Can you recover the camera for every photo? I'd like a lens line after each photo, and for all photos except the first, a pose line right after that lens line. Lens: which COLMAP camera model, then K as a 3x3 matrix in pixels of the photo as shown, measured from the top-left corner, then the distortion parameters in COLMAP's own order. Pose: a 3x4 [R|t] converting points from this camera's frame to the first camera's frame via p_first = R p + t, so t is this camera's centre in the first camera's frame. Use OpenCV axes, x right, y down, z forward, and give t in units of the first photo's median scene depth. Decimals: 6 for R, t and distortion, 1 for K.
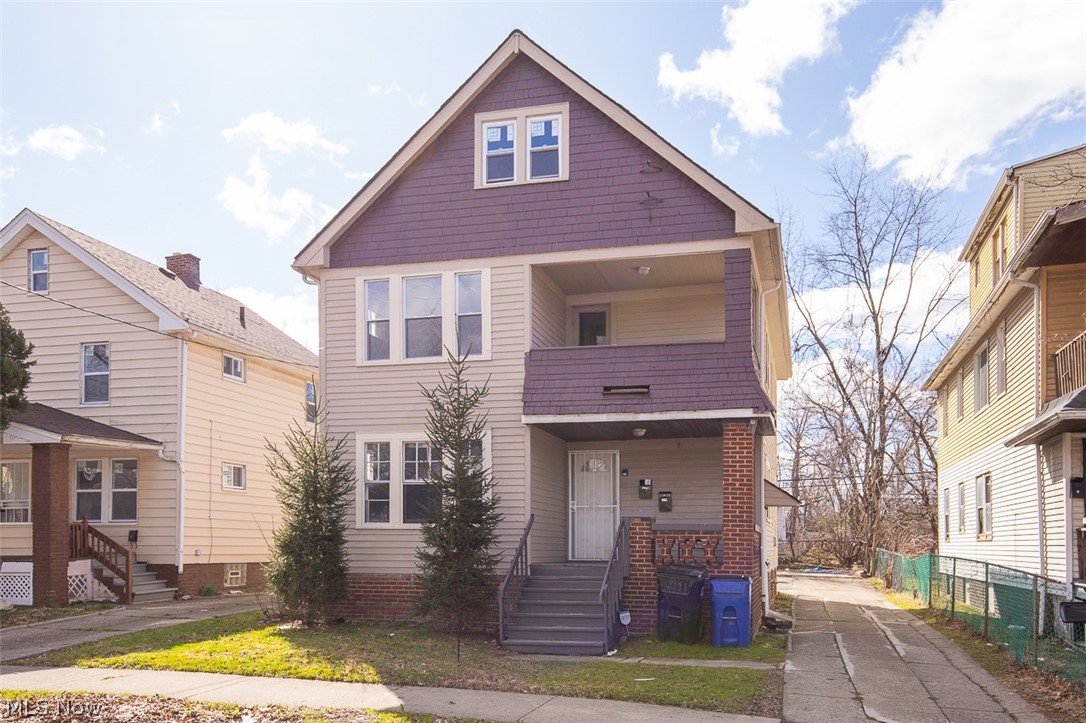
lens RADIAL K [[885.8, 0, 543.0], [0, 885.8, 306.6], [0, 0, 1]] dist [0.064208, 0.001121]
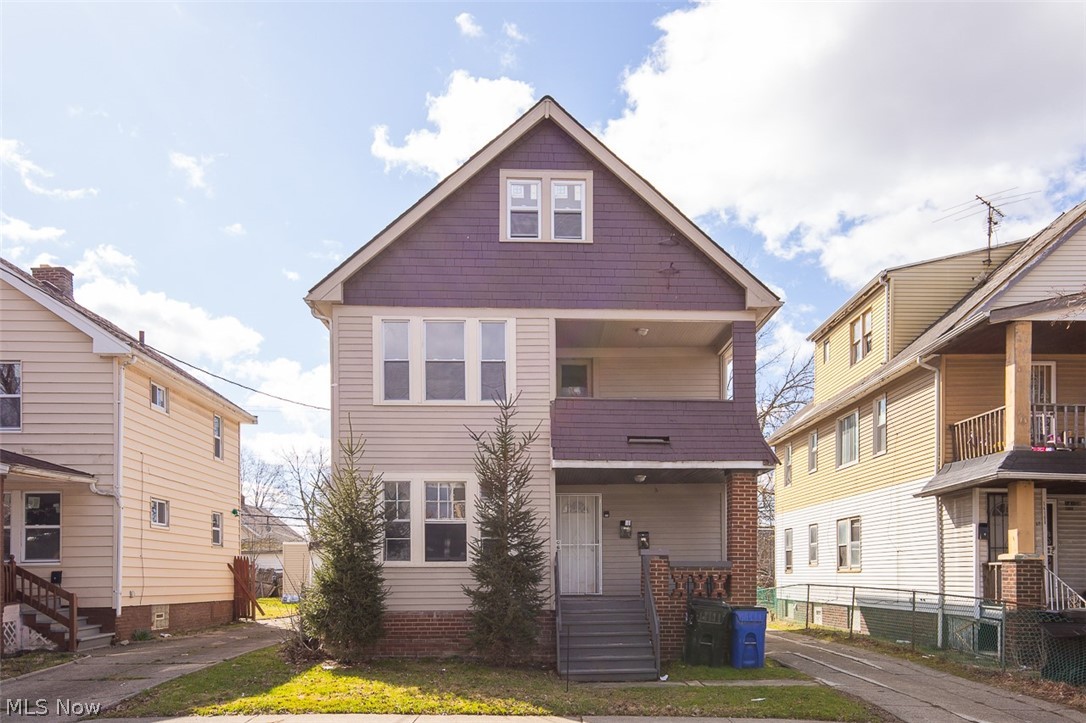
lens RADIAL K [[835.2, 0, 543.0], [0, 835.2, 361.5], [0, 0, 1]] dist [0.064264, 0.002528]
pose [[0.951113, 0.067273, 0.301428, -0.323750], [-0.069796, 0.997558, -0.002405, 0.007352], [-0.300854, -0.018751, 0.953486, 0.044957]]
